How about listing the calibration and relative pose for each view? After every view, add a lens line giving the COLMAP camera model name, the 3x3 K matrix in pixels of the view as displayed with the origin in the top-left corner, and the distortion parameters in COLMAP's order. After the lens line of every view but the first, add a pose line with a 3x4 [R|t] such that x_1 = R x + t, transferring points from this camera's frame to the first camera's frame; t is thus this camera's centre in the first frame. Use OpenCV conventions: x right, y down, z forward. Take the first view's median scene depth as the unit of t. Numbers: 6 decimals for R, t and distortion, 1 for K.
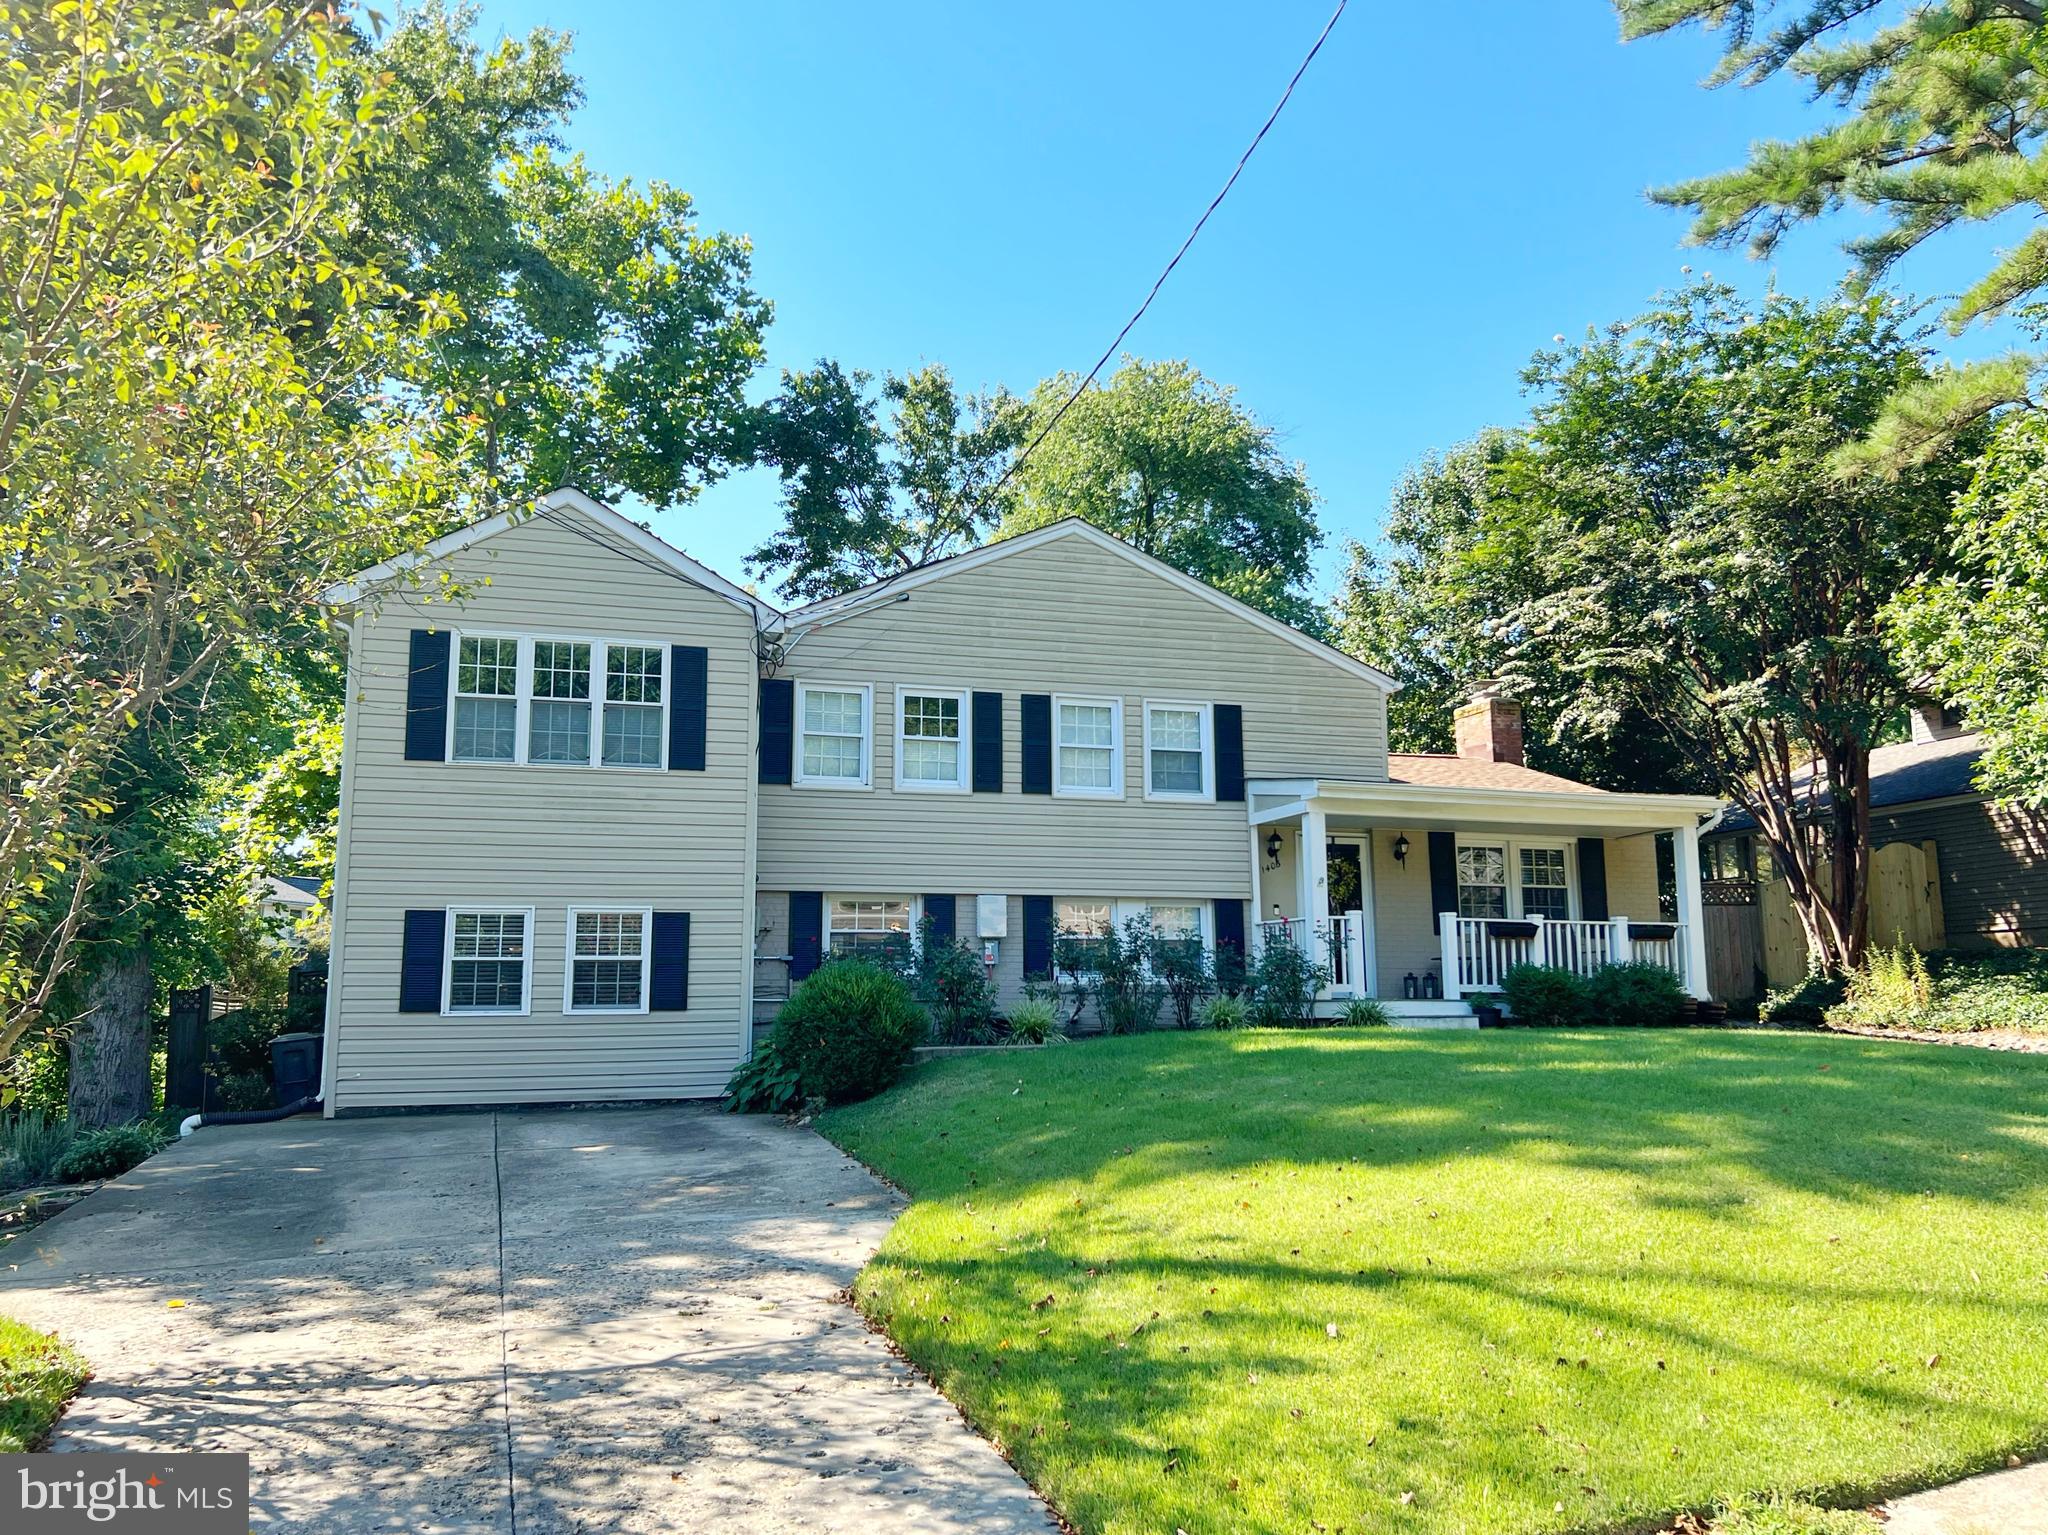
lens RADIAL K [[1578.1, 0, 1024.0], [0, 1578.1, 767.5], [0, 0, 1]] dist [0.124622, -0.213423]
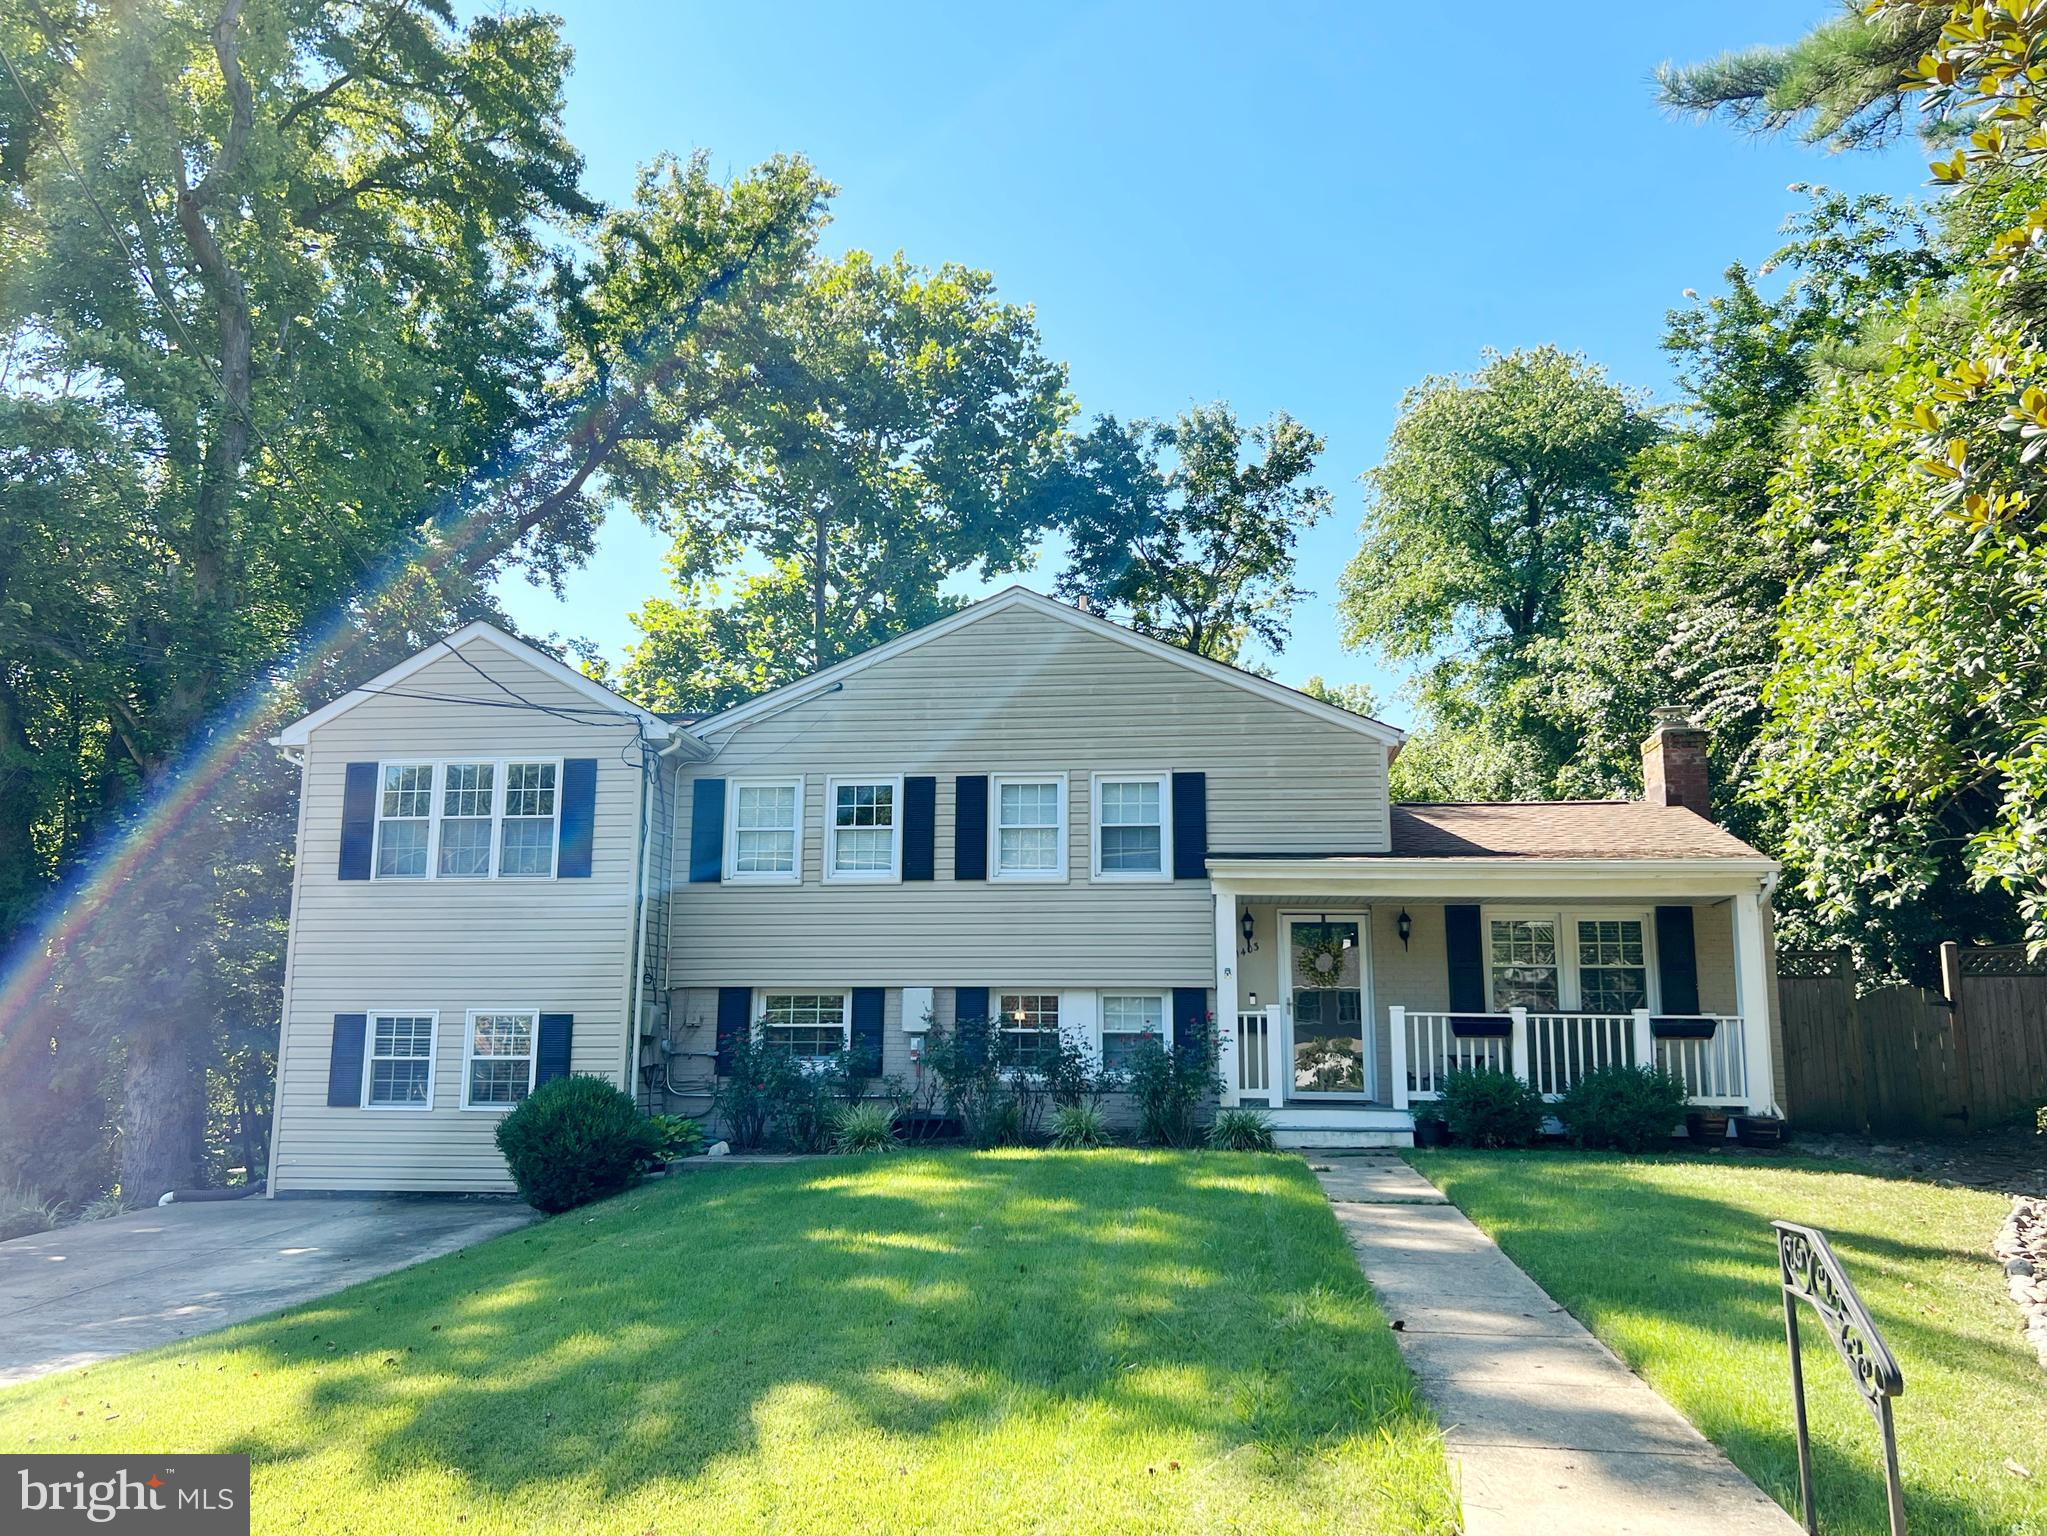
lens RADIAL K [[1605.5, 0, 1023.5], [0, 1605.5, 768.0], [0, 0, 1]] dist [0.084363, -0.110461]
pose [[0.914069, -0.058023, -0.401387, 0.431007], [0.051522, 0.998307, -0.026983, -0.023121], [0.402273, 0.003984, 0.915511, 0.120725]]
